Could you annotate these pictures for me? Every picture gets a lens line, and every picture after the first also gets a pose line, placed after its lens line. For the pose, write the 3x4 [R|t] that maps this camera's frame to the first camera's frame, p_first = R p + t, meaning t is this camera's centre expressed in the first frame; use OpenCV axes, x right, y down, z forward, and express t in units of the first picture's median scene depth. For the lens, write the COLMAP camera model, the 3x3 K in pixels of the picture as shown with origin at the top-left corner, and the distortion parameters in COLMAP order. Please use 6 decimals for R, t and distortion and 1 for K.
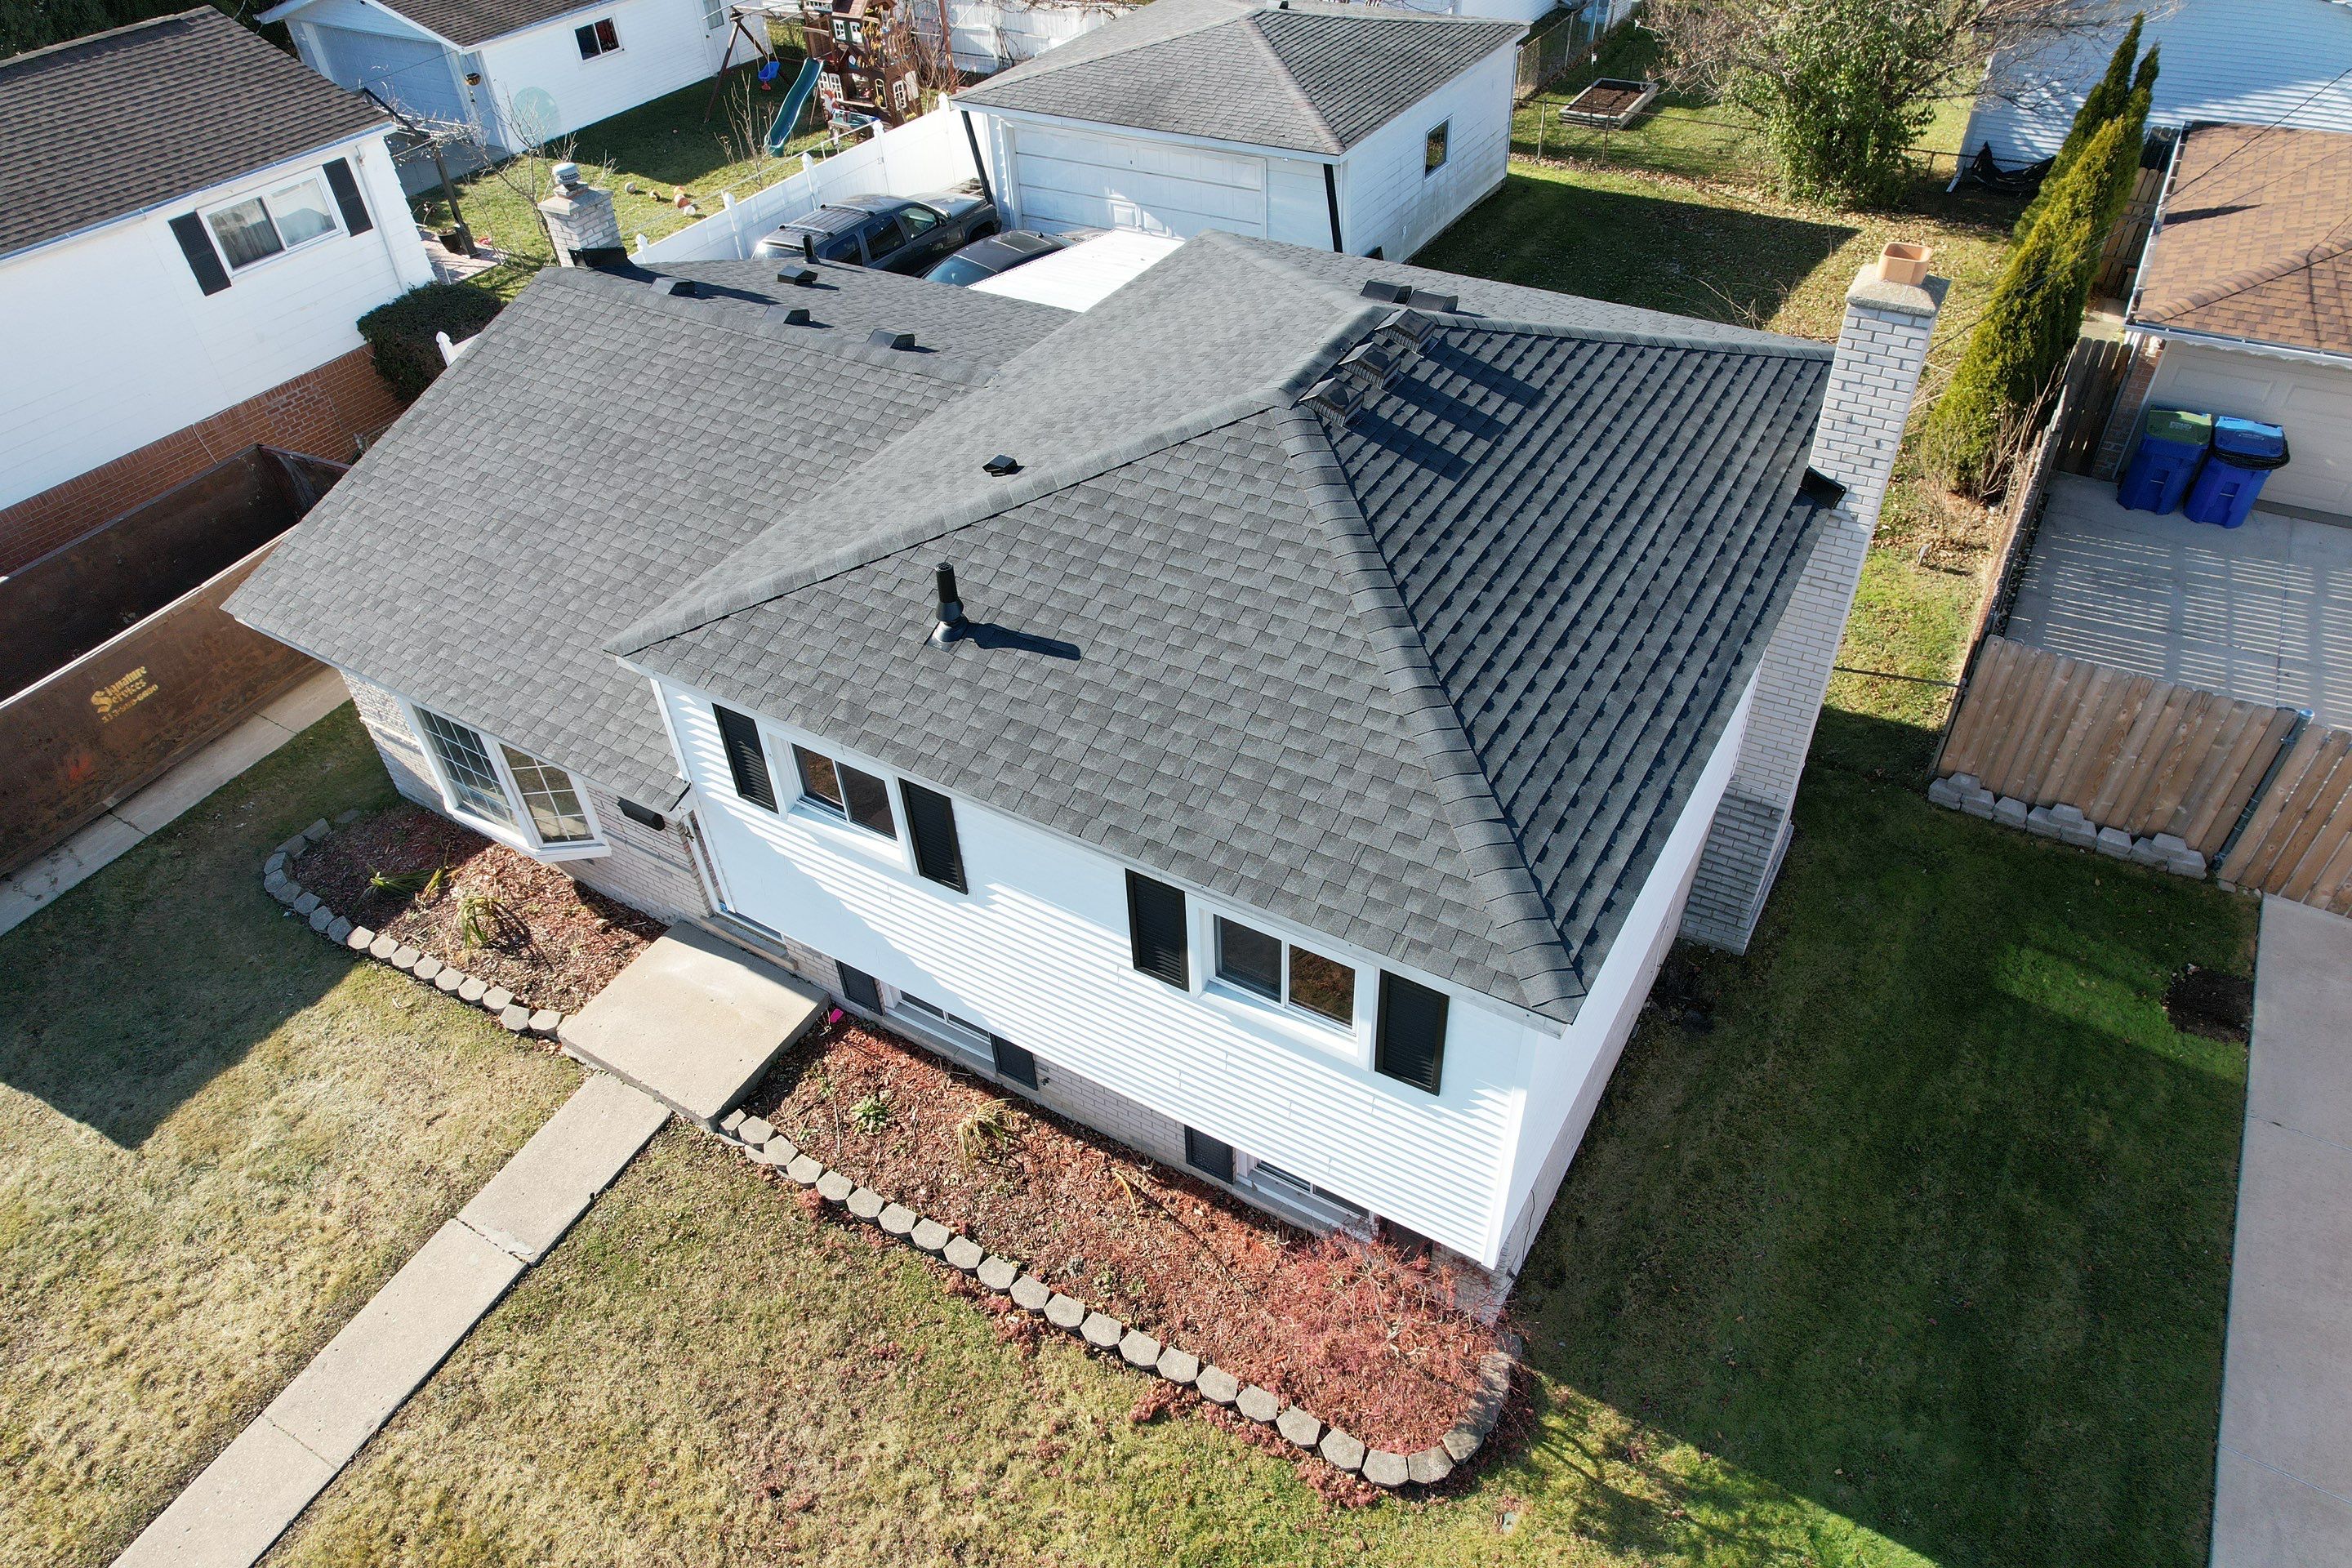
lens RADIAL K [[1496.5, 0, 1164.6], [0, 1496.5, 790.6], [0, 0, 1]] dist [-0.025330, 0.026154]
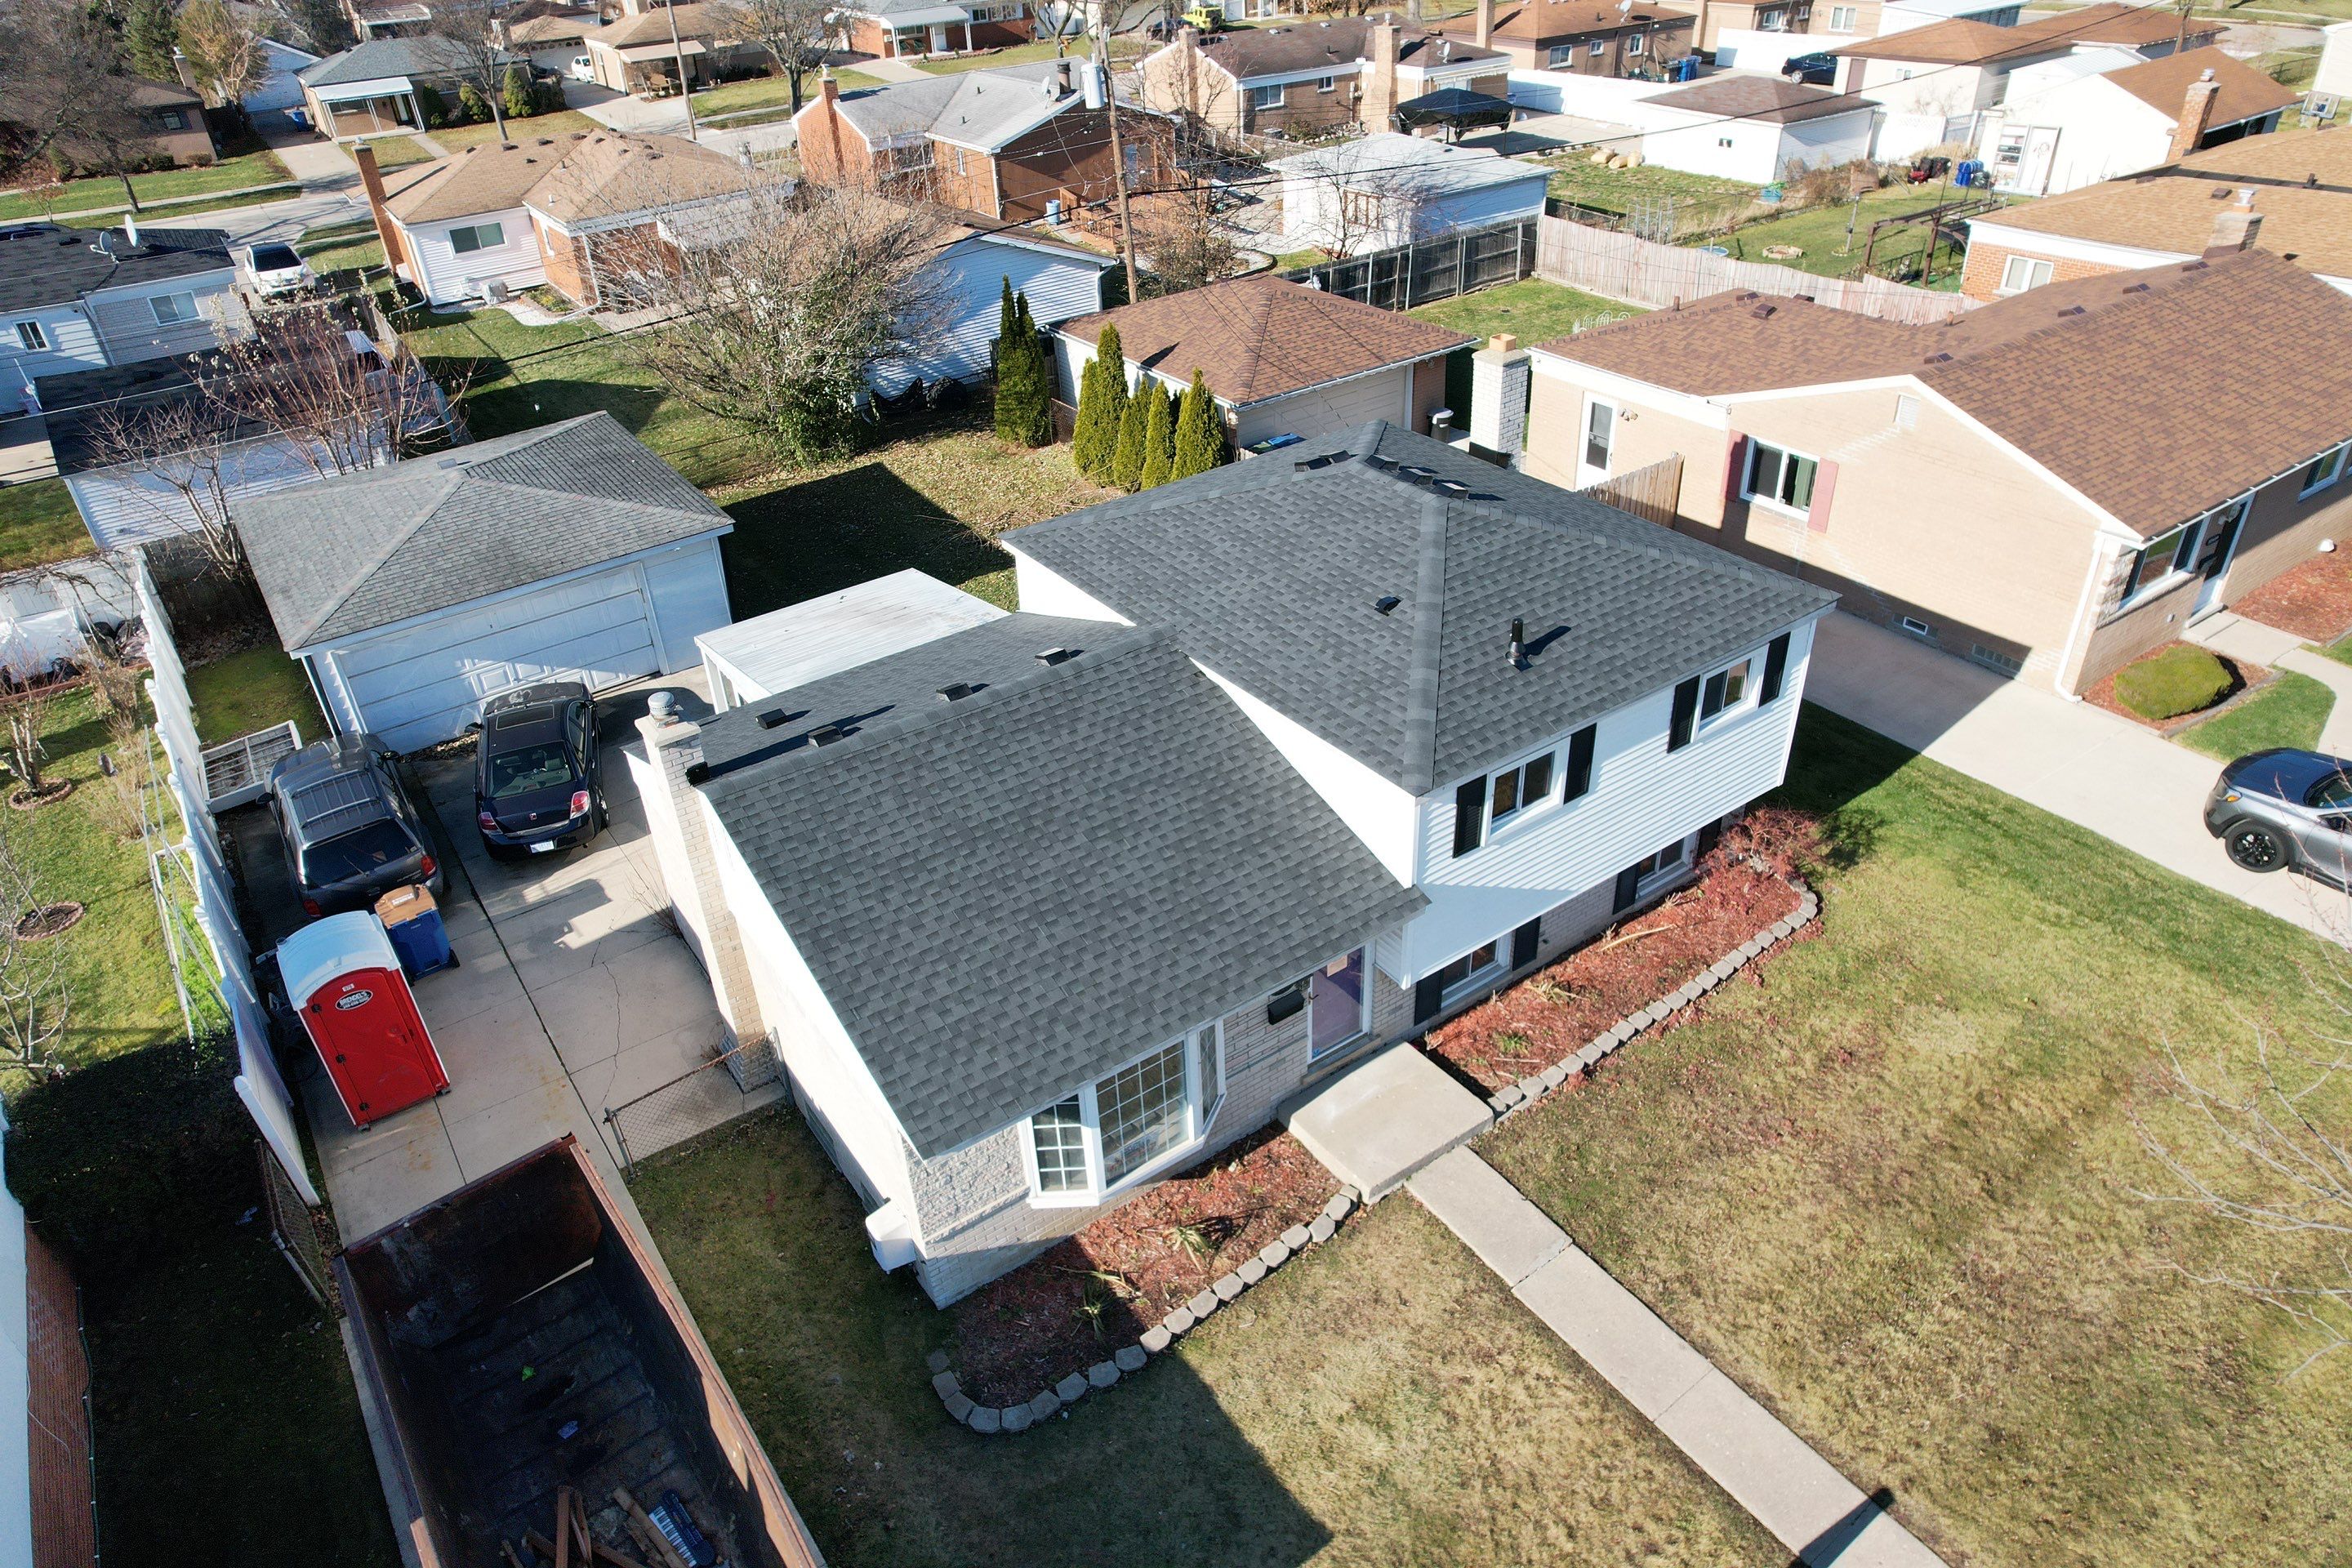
lens RADIAL K [[1496.5, 0, 1164.6], [0, 1496.5, 790.6], [0, 0, 1]] dist [-0.025330, 0.026154]
pose [[0.411769, -0.483491, 0.772452, -1.234377], [0.626811, 0.765553, 0.145040, -0.359230], [-0.661479, 0.424459, 0.618289, 0.216637]]
